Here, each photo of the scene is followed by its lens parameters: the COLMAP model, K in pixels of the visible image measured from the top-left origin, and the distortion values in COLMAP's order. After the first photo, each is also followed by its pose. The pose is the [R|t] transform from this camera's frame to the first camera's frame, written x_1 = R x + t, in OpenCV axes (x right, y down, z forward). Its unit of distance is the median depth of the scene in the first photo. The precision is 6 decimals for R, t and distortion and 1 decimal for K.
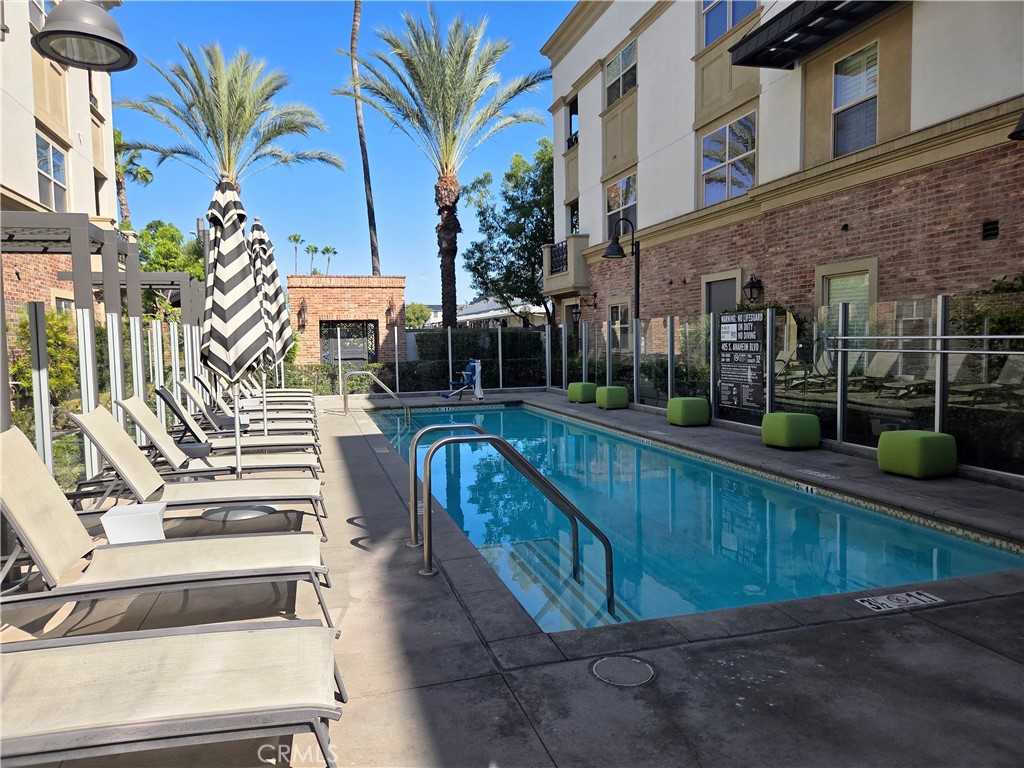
lens RADIAL K [[697.6, 0, 513.7], [0, 697.6, 383.5], [0, 0, 1]] dist [0.040478, -0.015321]
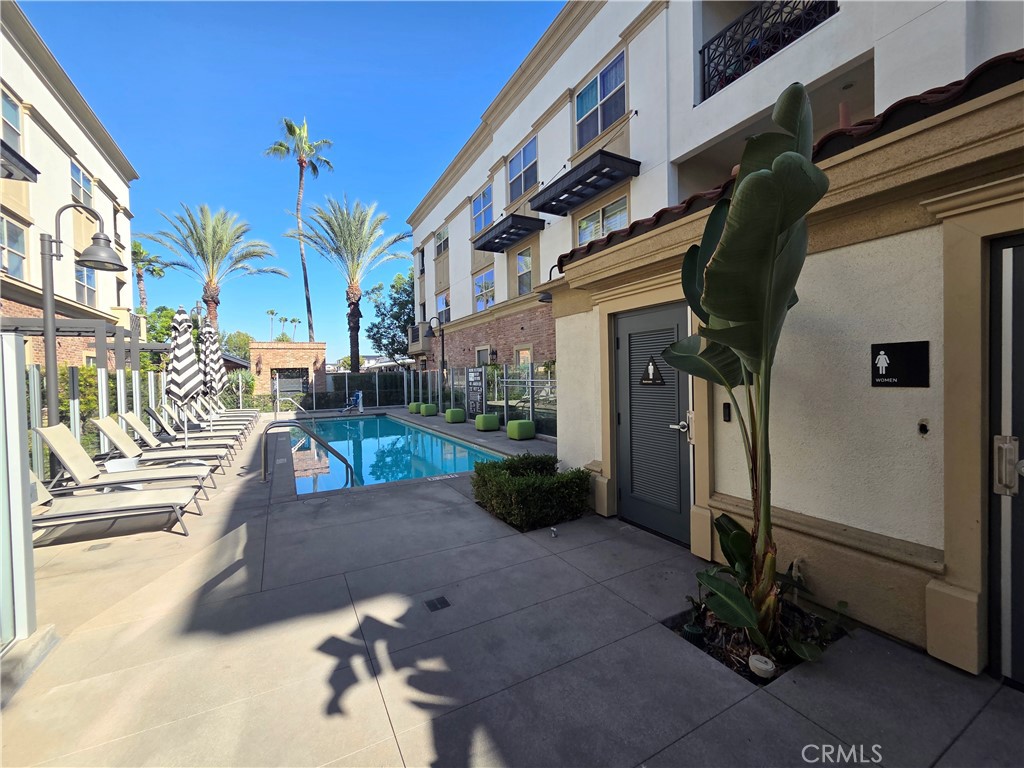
lens RADIAL K [[423.1, 0, 513.6], [0, 423.1, 383.4], [0, 0, 1]] dist [0.005338, -0.000634]
pose [[0.977114, -0.006939, 0.212605, 0.091883], [0.017092, 0.998797, -0.045954, 0.003452], [-0.212030, 0.048536, 0.976057, -0.139771]]
